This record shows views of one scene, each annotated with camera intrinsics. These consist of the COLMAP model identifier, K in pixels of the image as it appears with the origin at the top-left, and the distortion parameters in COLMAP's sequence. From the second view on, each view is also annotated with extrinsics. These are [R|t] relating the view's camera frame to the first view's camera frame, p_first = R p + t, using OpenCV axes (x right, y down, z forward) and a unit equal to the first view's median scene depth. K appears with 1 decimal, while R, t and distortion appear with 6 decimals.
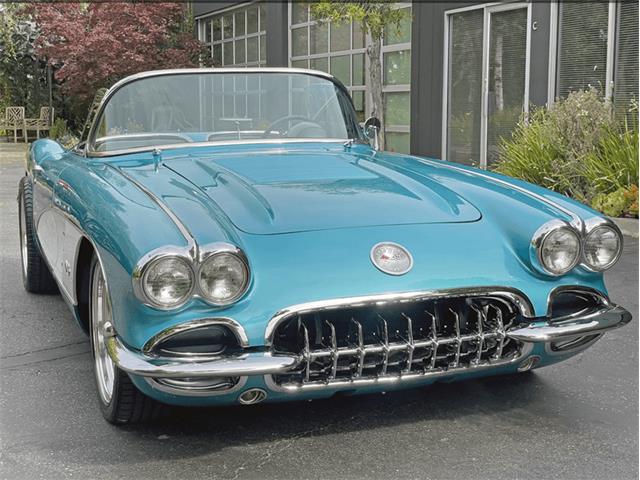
lens RADIAL K [[1049.1, 0, 320.0], [0, 1049.1, 240.0], [0, 0, 1]] dist [0.164501, -0.240101]
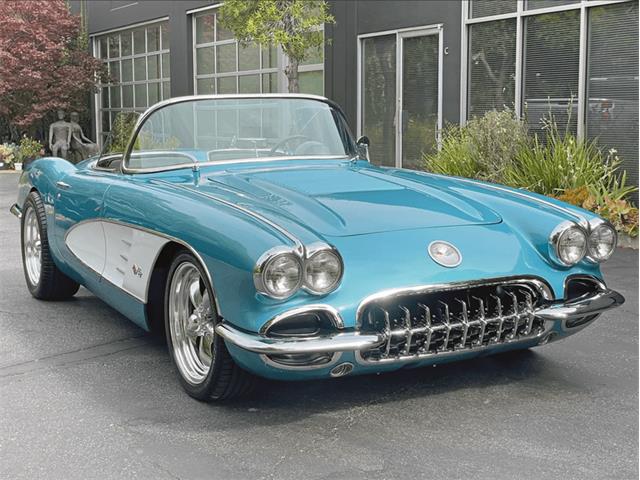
lens RADIAL K [[1049.1, 0, 320.0], [0, 1049.1, 240.0], [0, 0, 1]] dist [0.164501, -0.240101]
pose [[0.990486, -0.018626, 0.136346, -0.229193], [0.020409, 0.999723, -0.011691, 0.011983], [-0.136091, 0.014363, 0.990592, -0.180106]]
